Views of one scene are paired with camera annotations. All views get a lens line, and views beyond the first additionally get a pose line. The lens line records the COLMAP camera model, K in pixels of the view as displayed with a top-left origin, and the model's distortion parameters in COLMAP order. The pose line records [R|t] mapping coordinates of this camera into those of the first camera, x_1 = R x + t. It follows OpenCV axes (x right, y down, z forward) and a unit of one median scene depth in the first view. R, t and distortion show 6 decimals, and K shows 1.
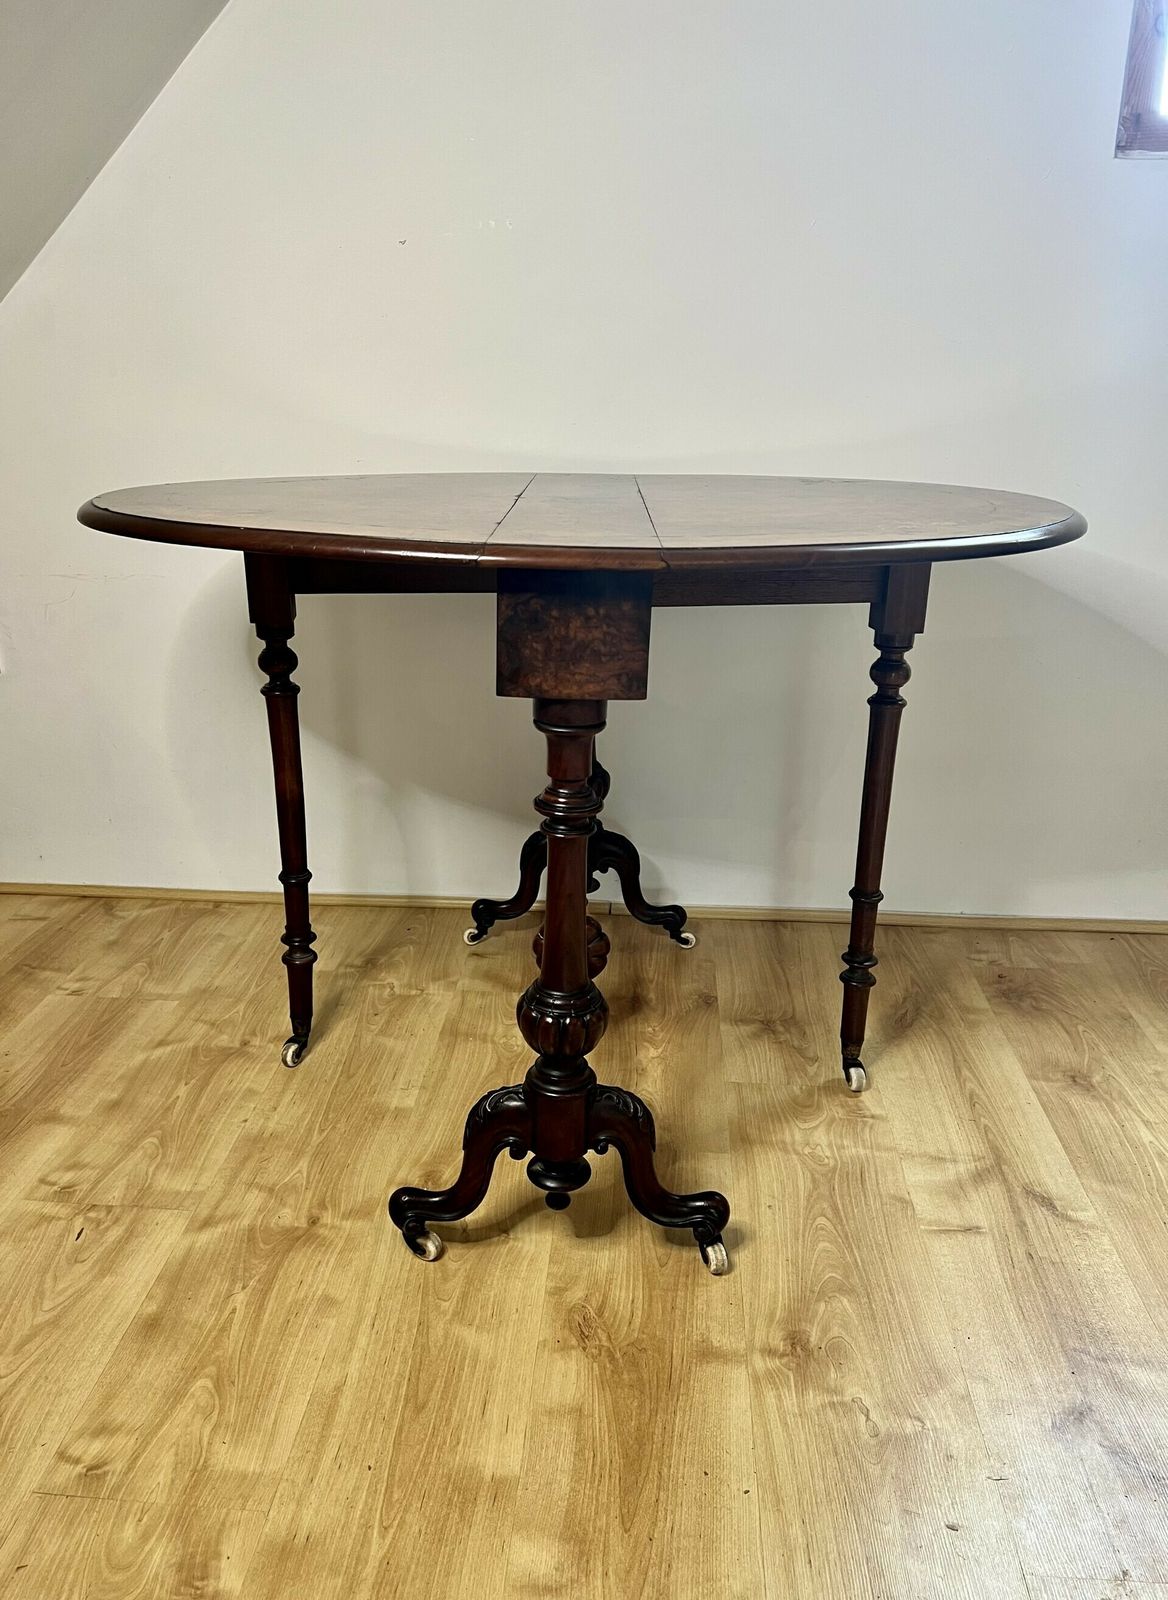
lens RADIAL K [[1203.8, 0, 576.1], [0, 1203.8, 795.4], [0, 0, 1]] dist [0.061543, -0.075716]
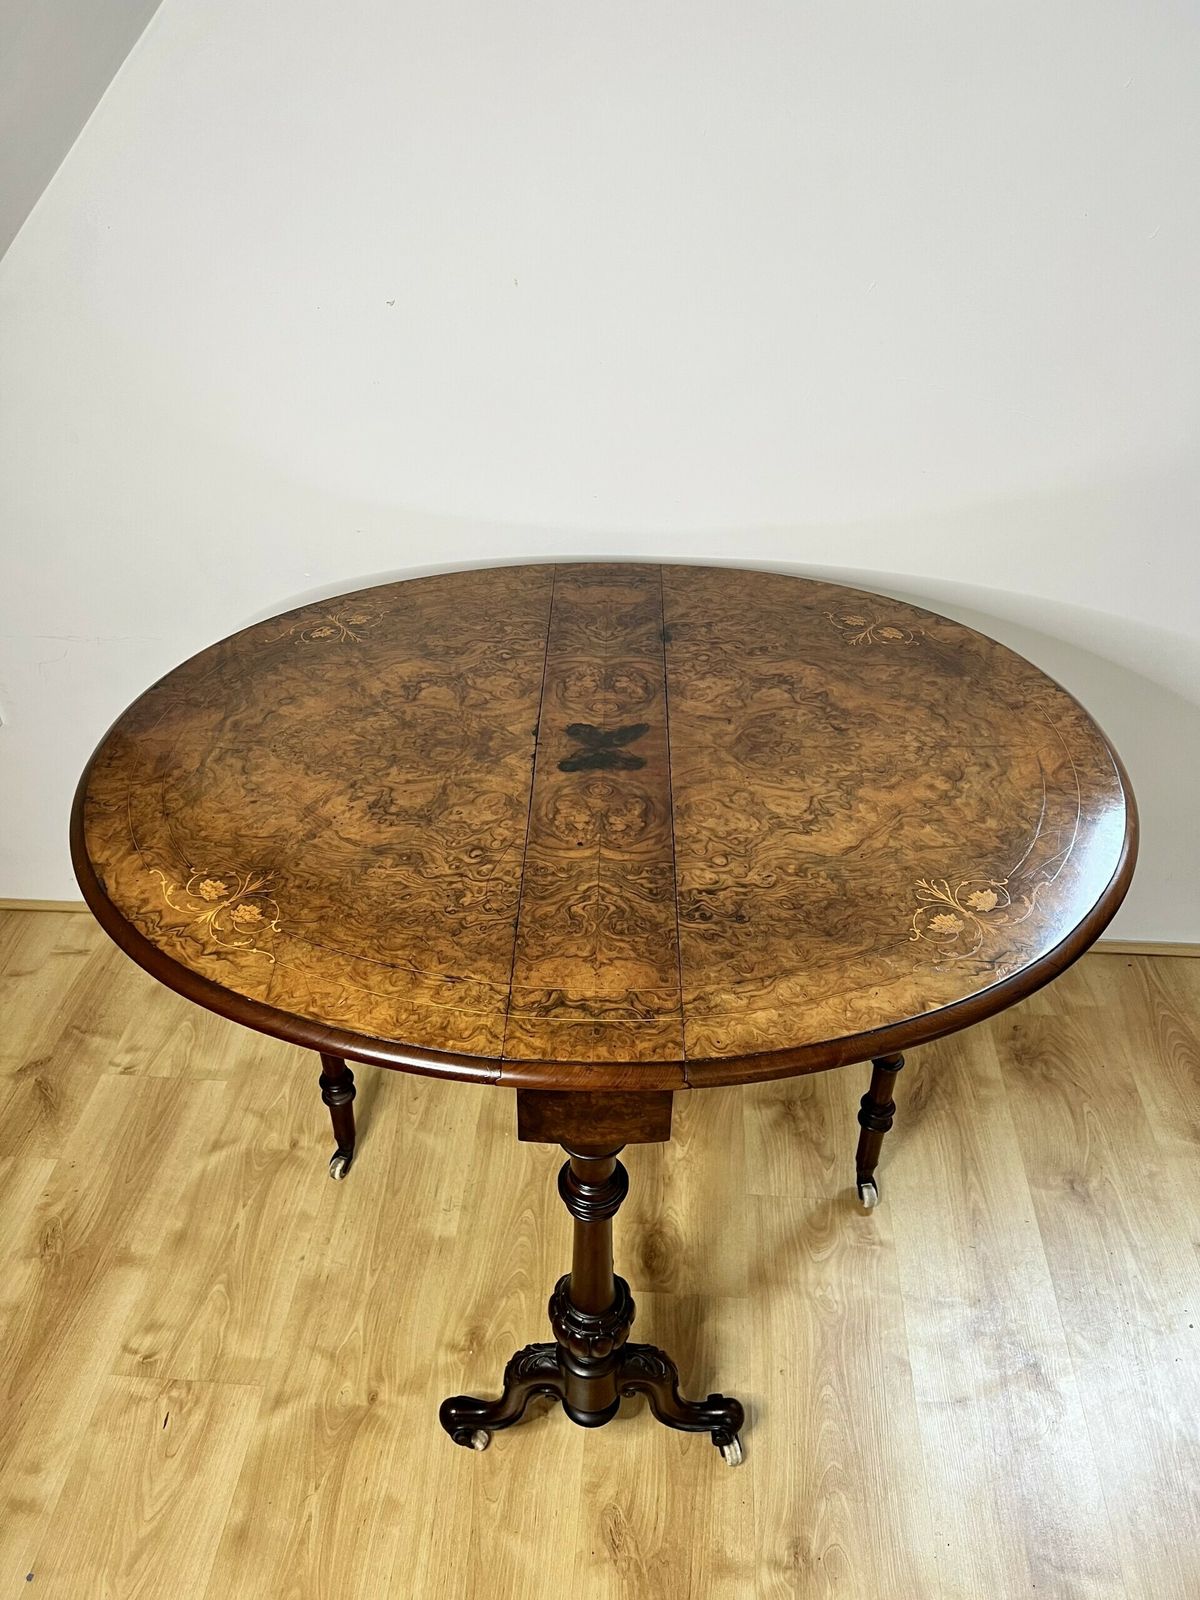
lens RADIAL K [[1209.4, 0, 605.0], [0, 1209.4, 797.1], [0, 0, 1]] dist [0.036696, -0.029243]
pose [[0.999900, -0.012755, -0.006149, 0.010490], [0.014040, 0.949393, 0.313776, -0.468374], [0.001835, -0.313831, 0.949477, 0.096625]]
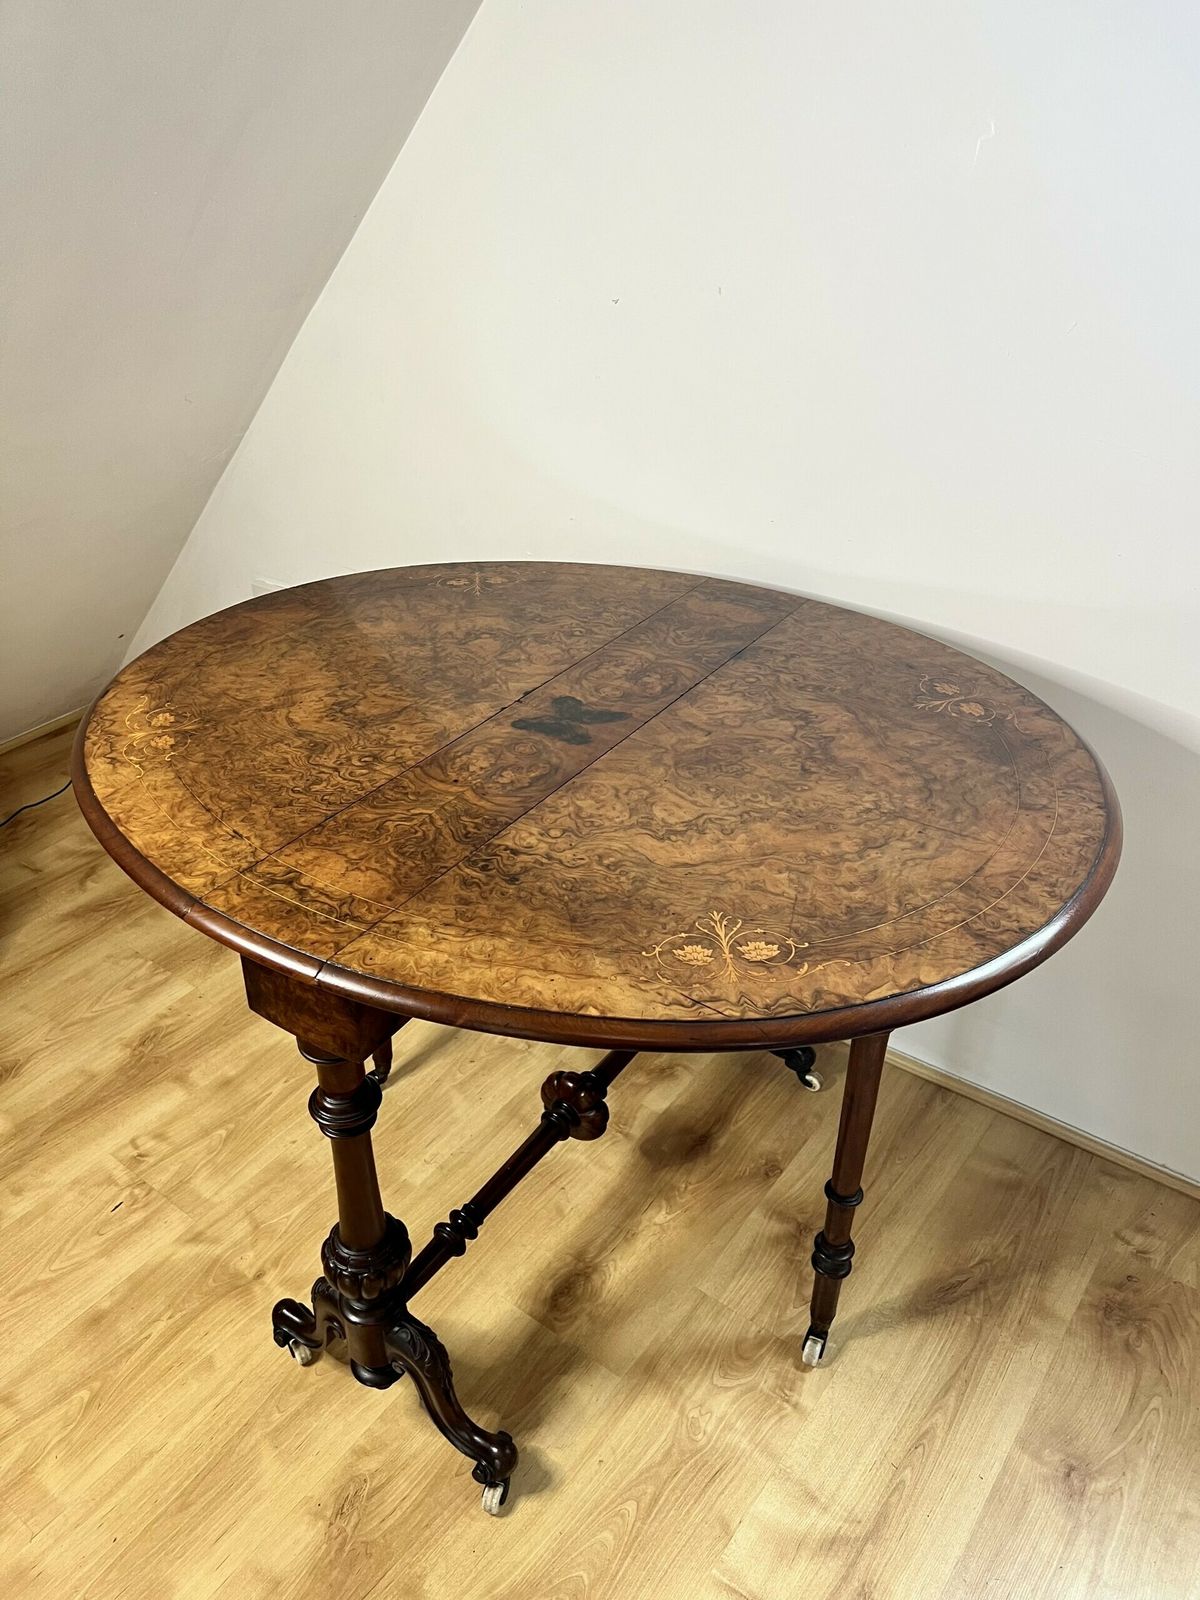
lens RADIAL K [[1209.2, 0, 593.5], [0, 1209.2, 801.5], [0, 0, 1]] dist [0.028333, -0.025499]
pose [[0.842256, 0.265926, -0.468922, 0.437682], [-0.156137, 0.952915, 0.259951, -0.399219], [0.515971, -0.145729, 0.844119, 0.212195]]
